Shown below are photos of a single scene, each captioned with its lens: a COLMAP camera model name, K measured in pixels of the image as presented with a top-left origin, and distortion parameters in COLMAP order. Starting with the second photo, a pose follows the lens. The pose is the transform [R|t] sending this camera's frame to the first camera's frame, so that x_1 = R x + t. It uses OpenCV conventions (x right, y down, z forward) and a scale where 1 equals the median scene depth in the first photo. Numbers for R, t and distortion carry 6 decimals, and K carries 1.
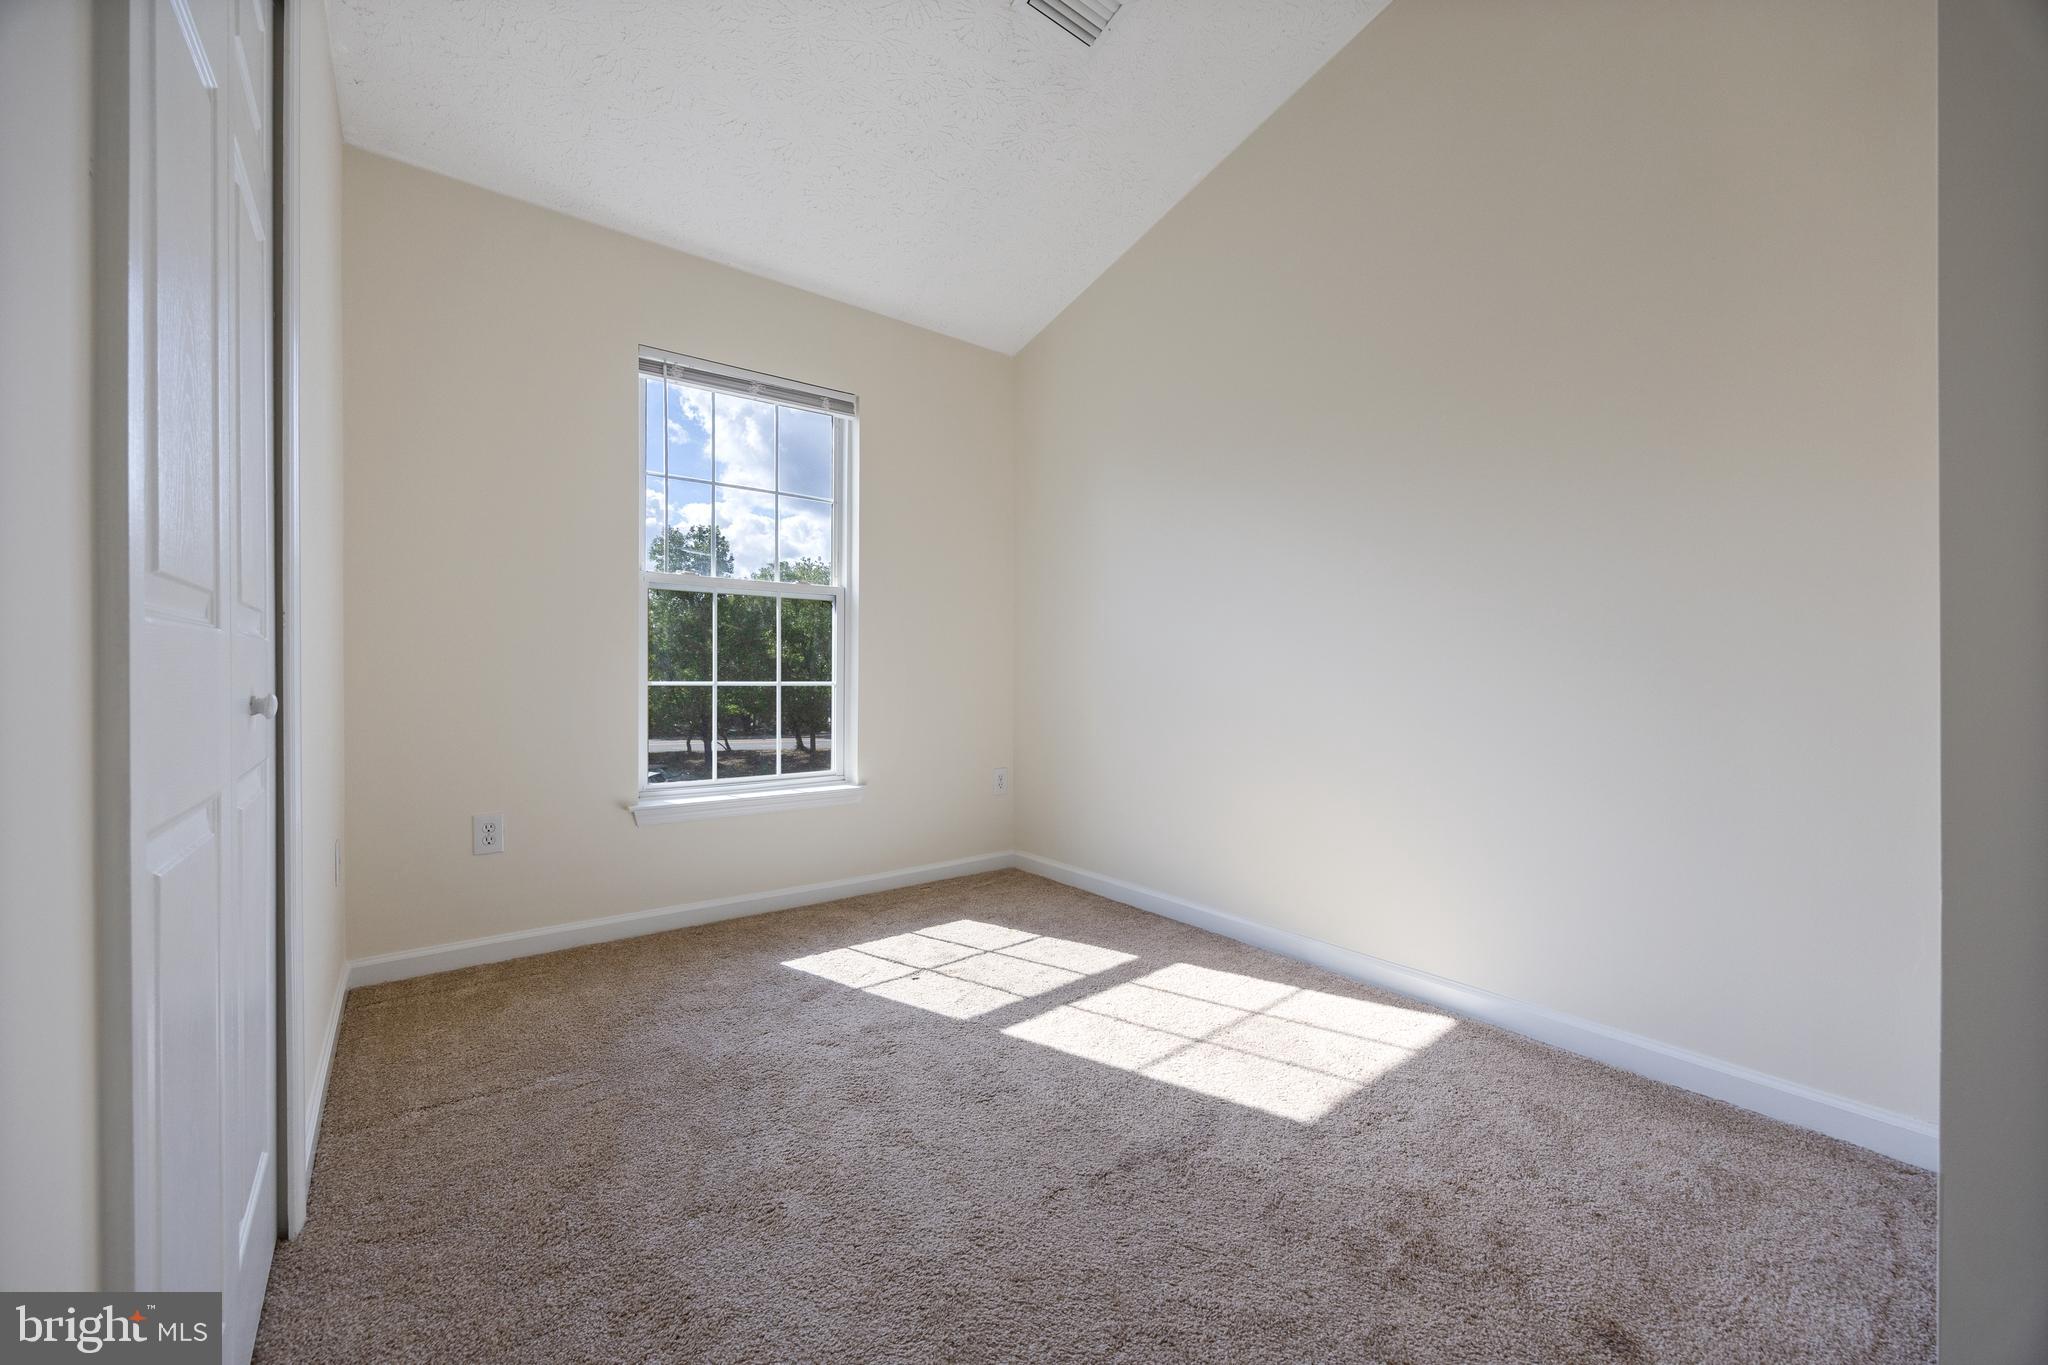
lens RADIAL K [[782.4, 0, 1020.4], [0, 782.4, 679.2], [0, 0, 1]] dist [-0.003647, 0.000125]
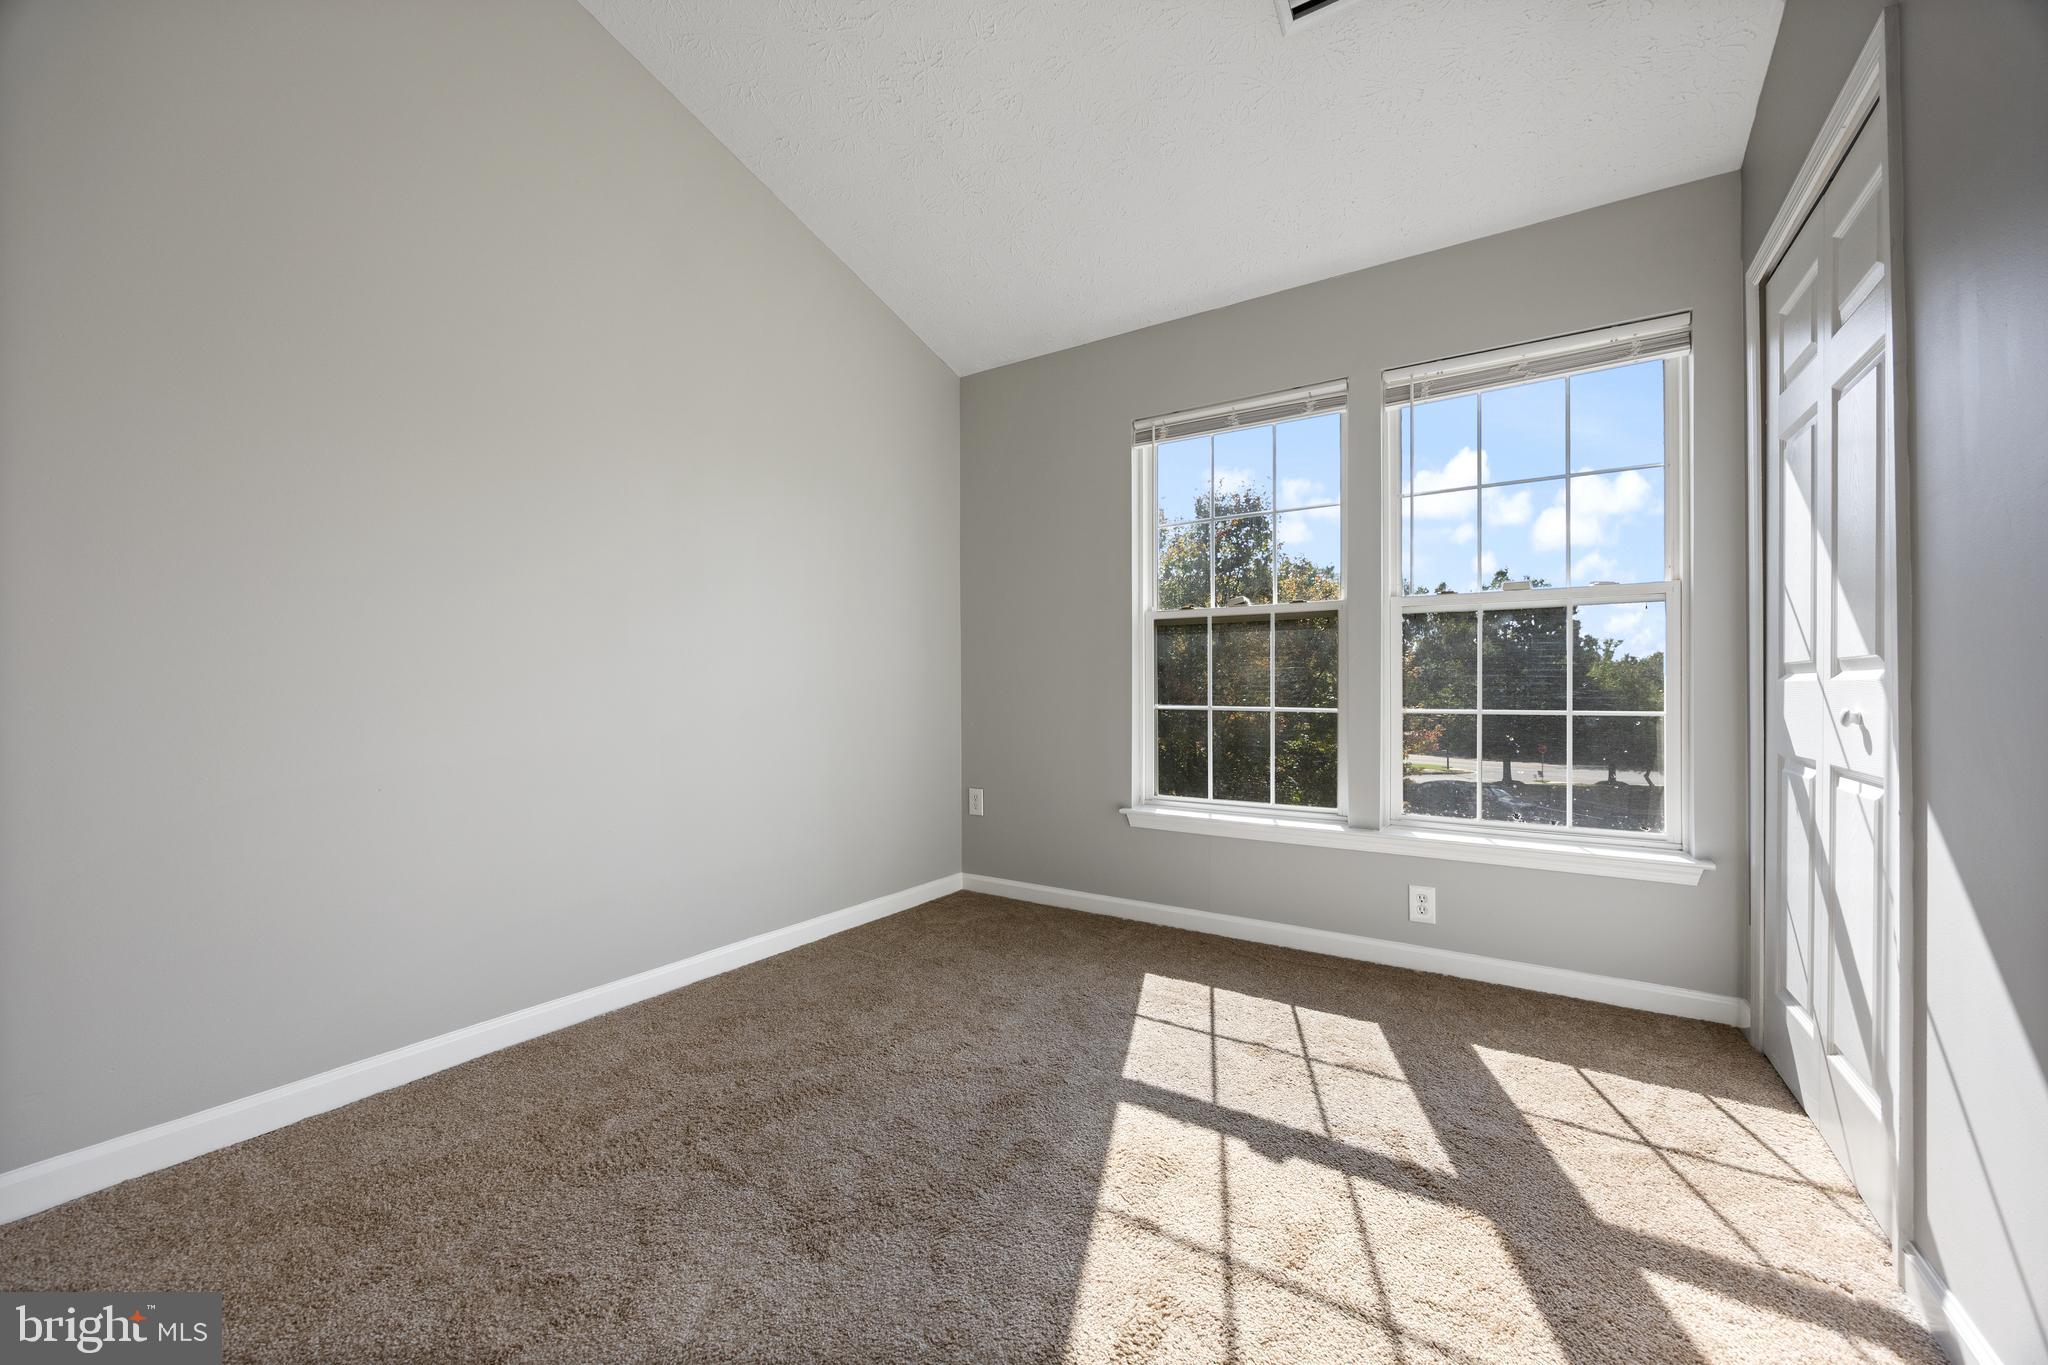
lens RADIAL K [[782.4, 0, 1014.3], [0, 782.4, 691.7], [0, 0, 1]] dist [-0.003647, 0.000125]
pose [[0.294045, -0.013502, -0.955696, 0.566950], [-0.007545, 0.999836, -0.016447, 0.003523], [0.955762, 0.012046, 0.293895, 0.454021]]
